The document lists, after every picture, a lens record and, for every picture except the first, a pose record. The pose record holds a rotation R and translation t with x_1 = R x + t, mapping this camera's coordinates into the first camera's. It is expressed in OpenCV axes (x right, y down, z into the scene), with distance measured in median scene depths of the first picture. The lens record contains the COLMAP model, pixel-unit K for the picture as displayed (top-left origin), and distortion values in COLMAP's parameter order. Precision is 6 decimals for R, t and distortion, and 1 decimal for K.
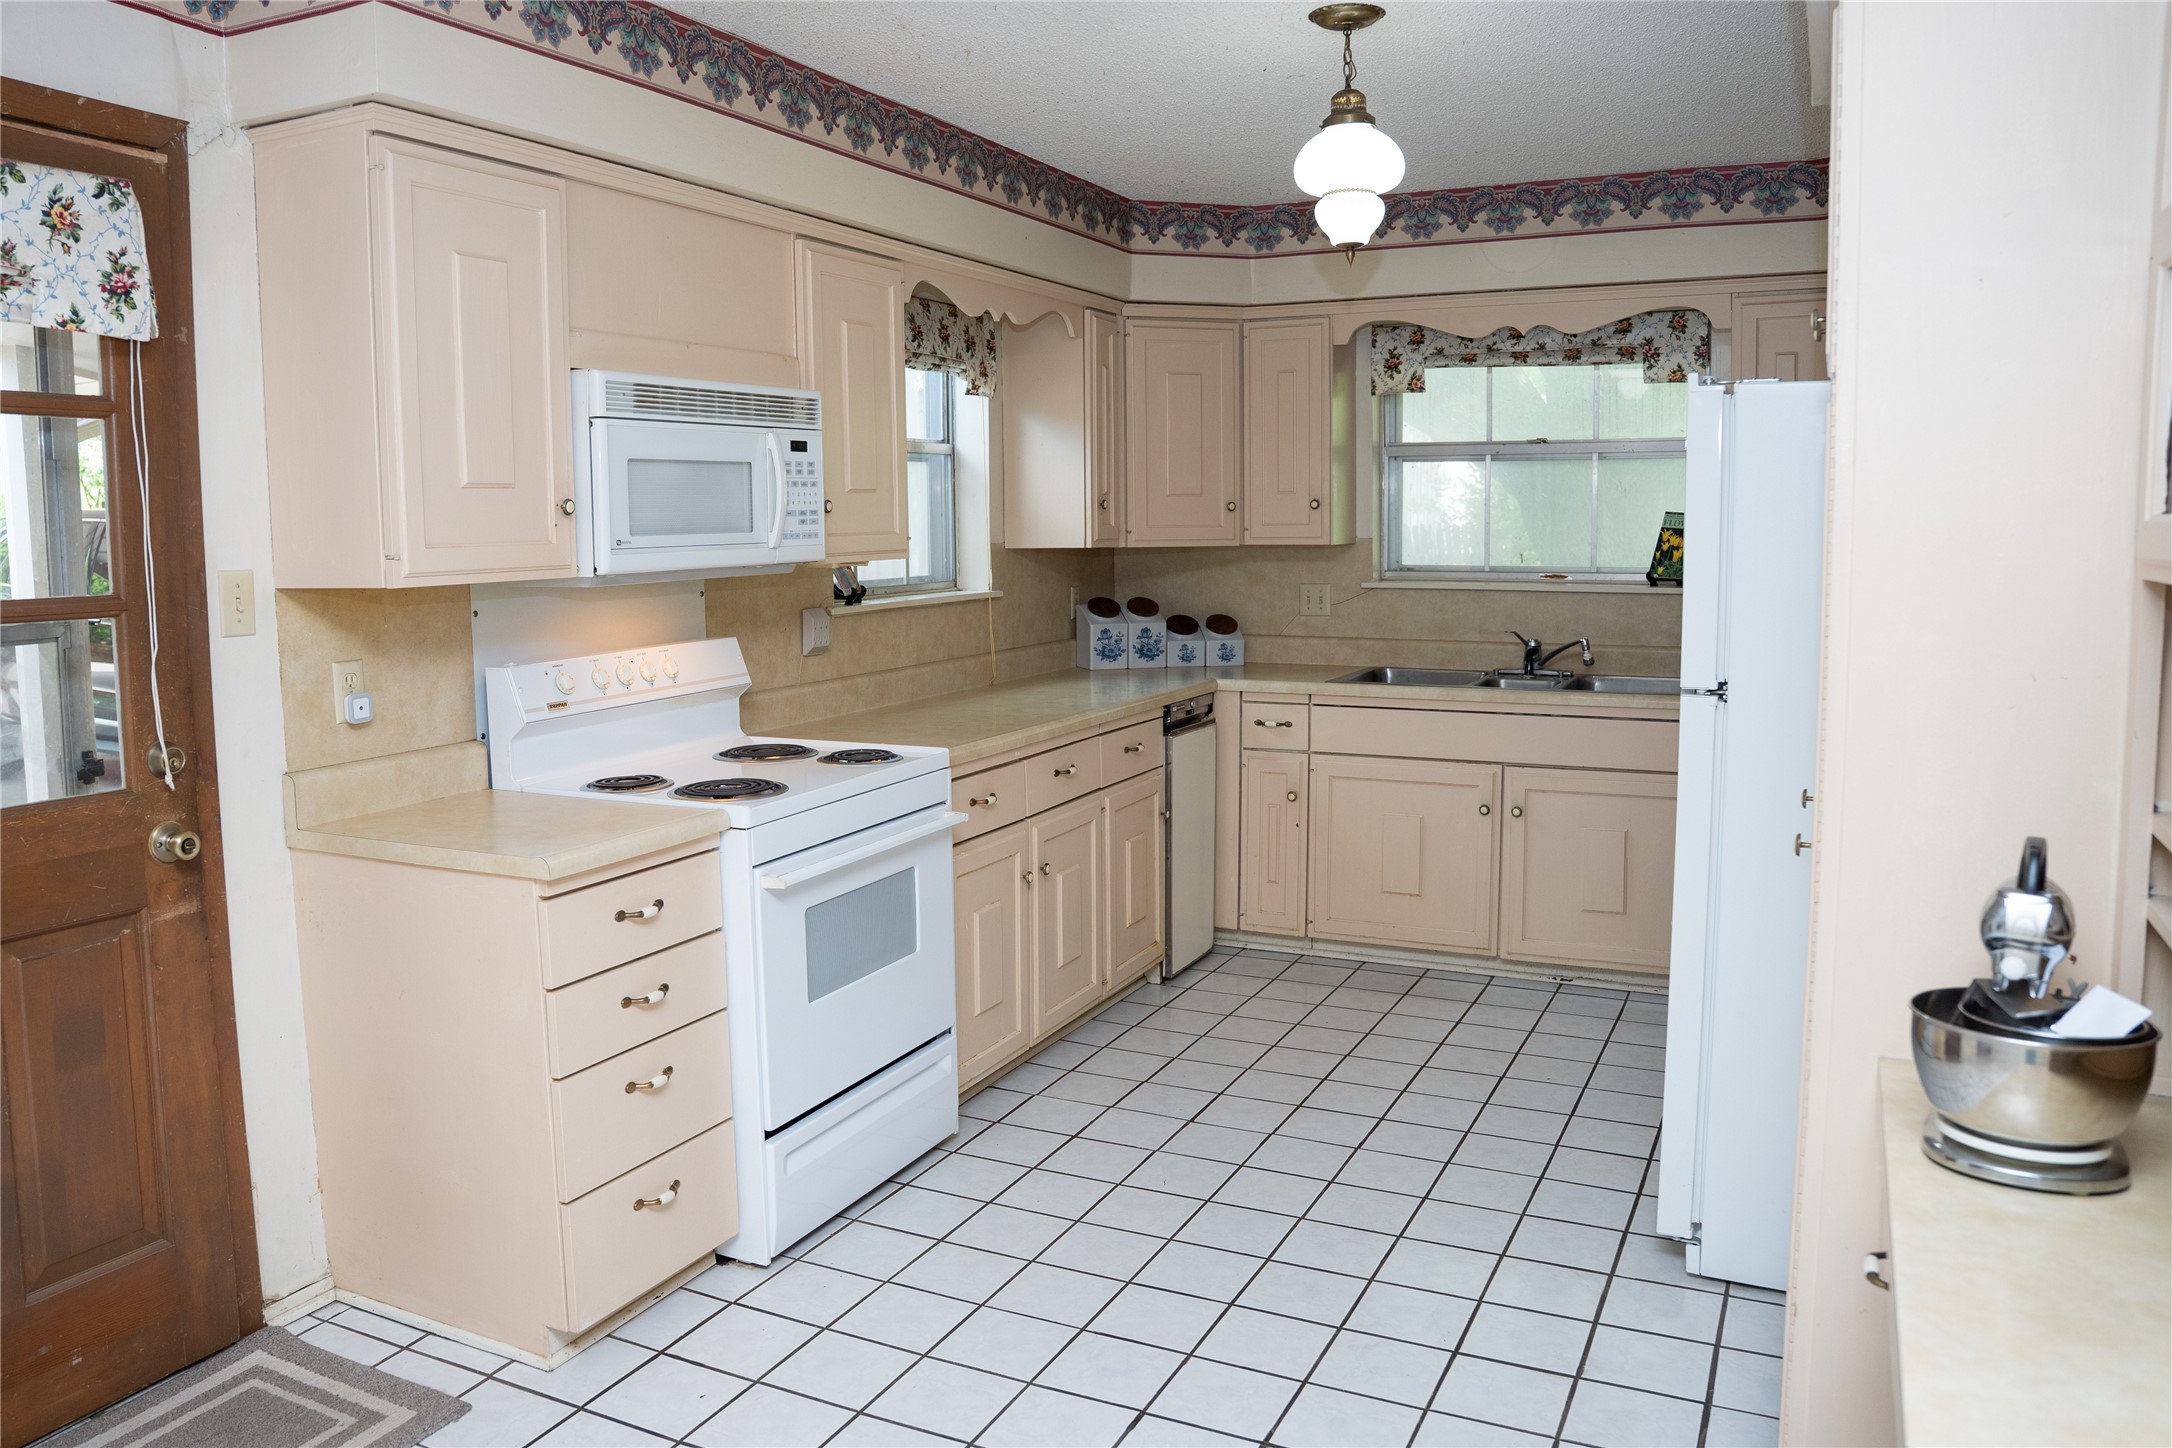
lens RADIAL K [[1568.7, 0, 1086.0], [0, 1568.7, 724.0], [0, 0, 1]] dist [-0.141291, 0.098362]
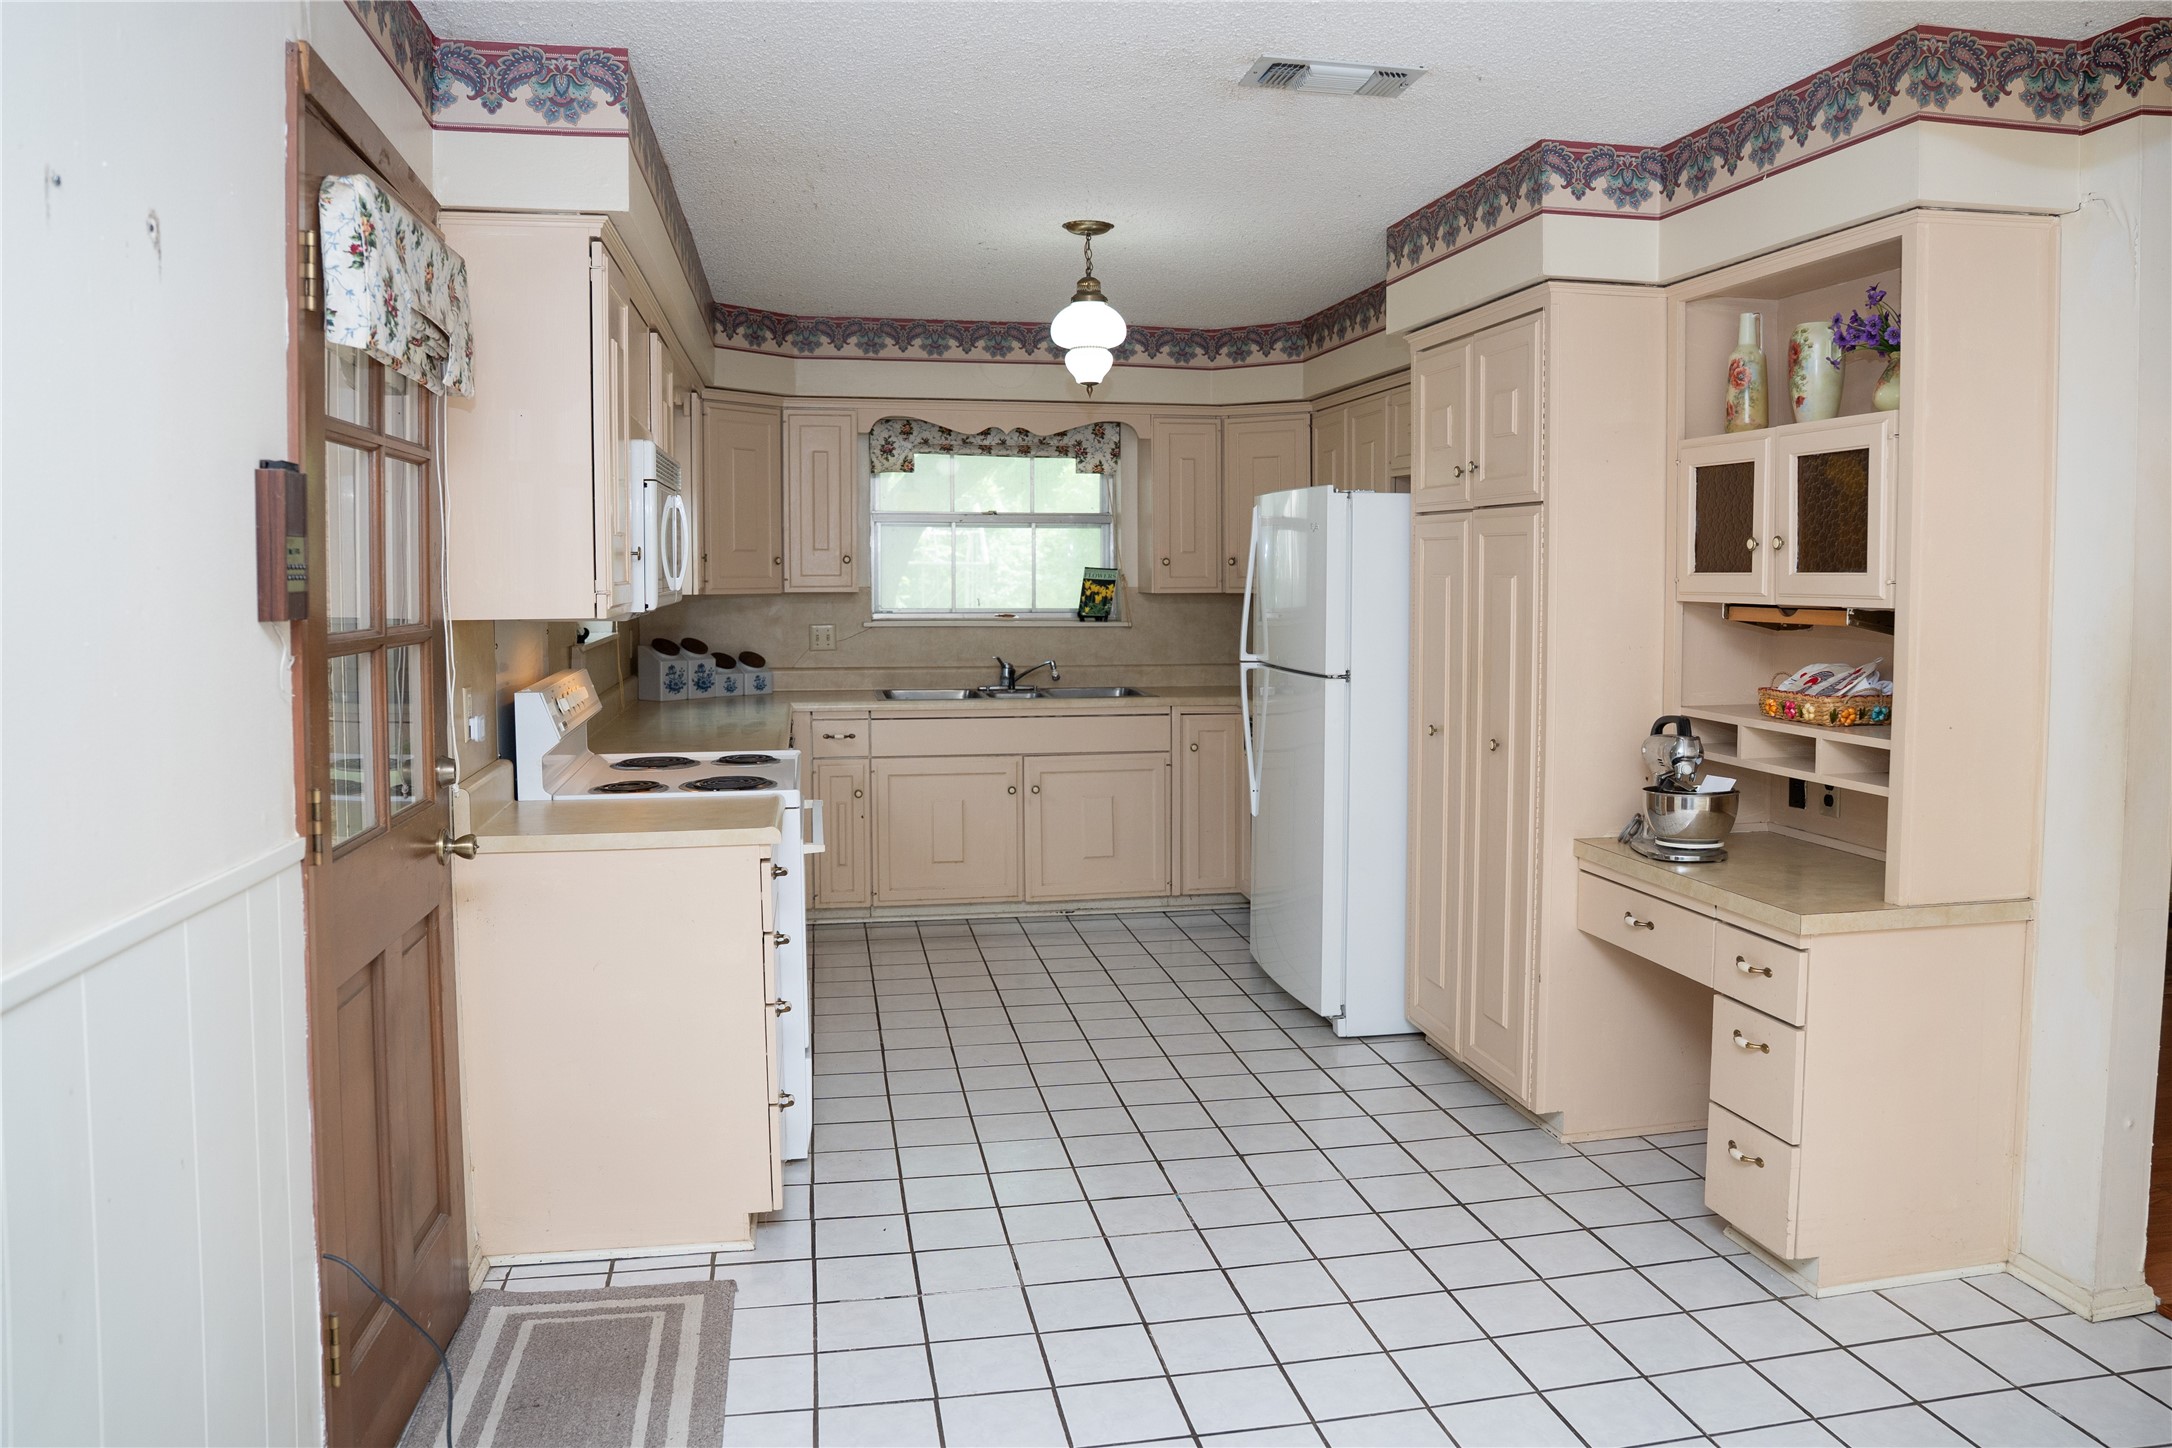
lens RADIAL K [[1568.7, 0, 1086.0], [0, 1568.7, 724.0], [0, 0, 1]] dist [-0.141291, 0.098362]
pose [[0.789359, -0.045743, 0.612225, -0.483558], [0.067654, 0.997628, -0.012690, 0.018935], [-0.610193, 0.051437, 0.790582, -0.094736]]
